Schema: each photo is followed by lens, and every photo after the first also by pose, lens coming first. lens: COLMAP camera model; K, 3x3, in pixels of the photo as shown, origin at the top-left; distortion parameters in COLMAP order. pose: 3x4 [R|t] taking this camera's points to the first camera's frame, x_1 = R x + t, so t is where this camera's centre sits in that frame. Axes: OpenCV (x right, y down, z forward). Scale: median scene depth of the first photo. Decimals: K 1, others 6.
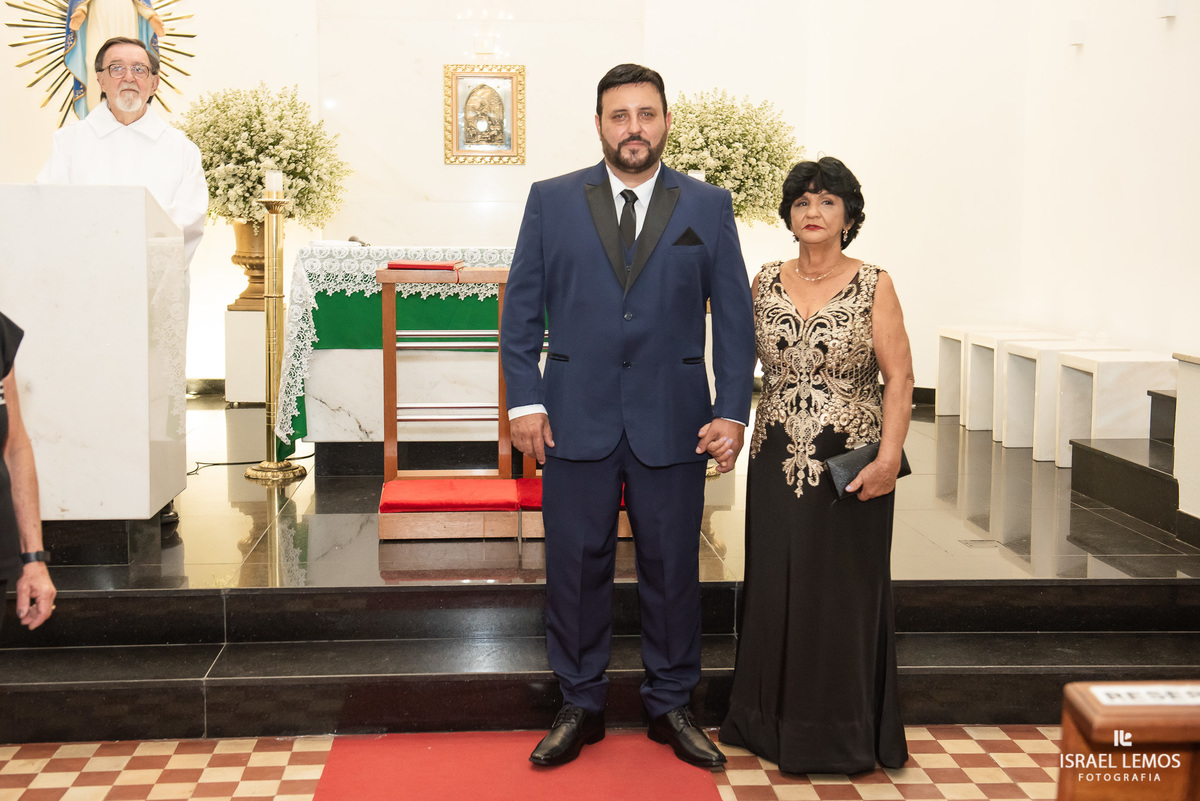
lens RADIAL K [[1521.5, 0, 575.0], [0, 1521.5, 399.2], [0, 0, 1]] dist [0.089862, 0.027061]
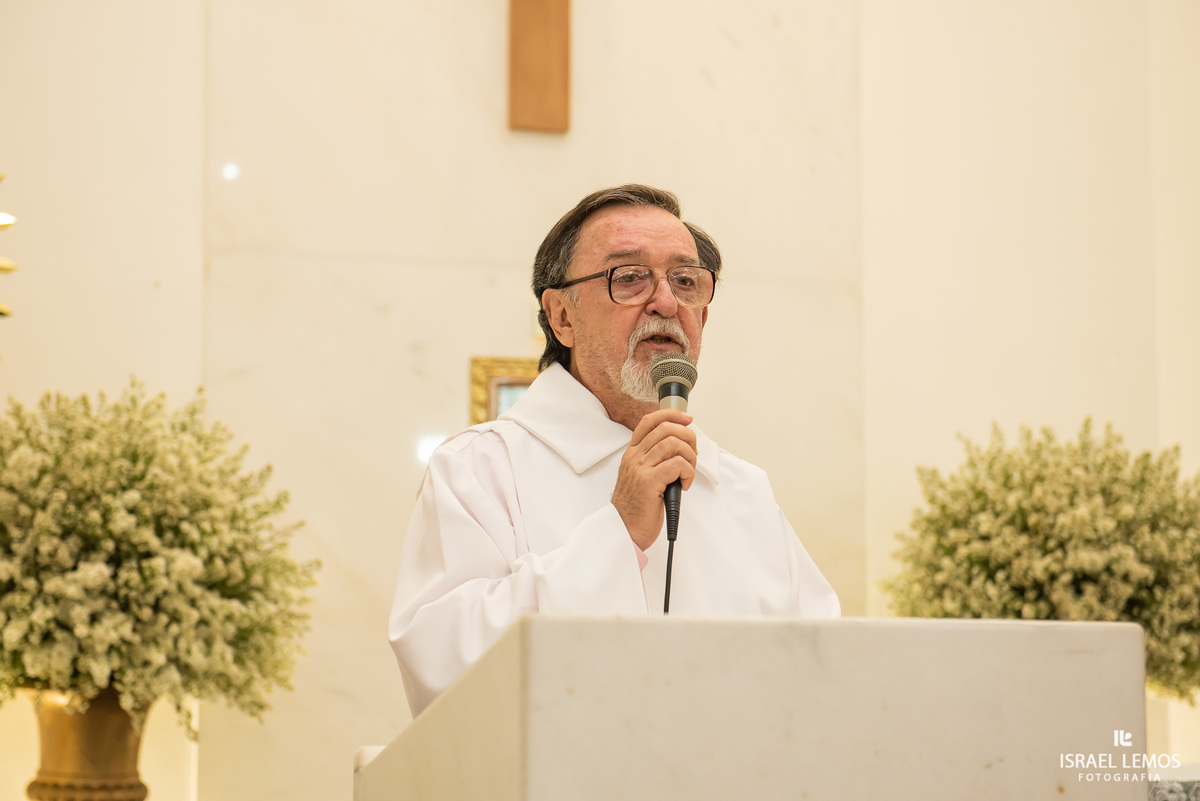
lens RADIAL K [[2454.7, 0, 600.0], [0, 2454.7, 400.5], [0, 0, 1]] dist [0.090786, 0.279022]
pose [[0.964214, 0.023428, 0.264089, -0.271002], [0.035068, 0.976067, -0.214623, -0.048200], [-0.262797, 0.216204, 0.940316, 0.321808]]
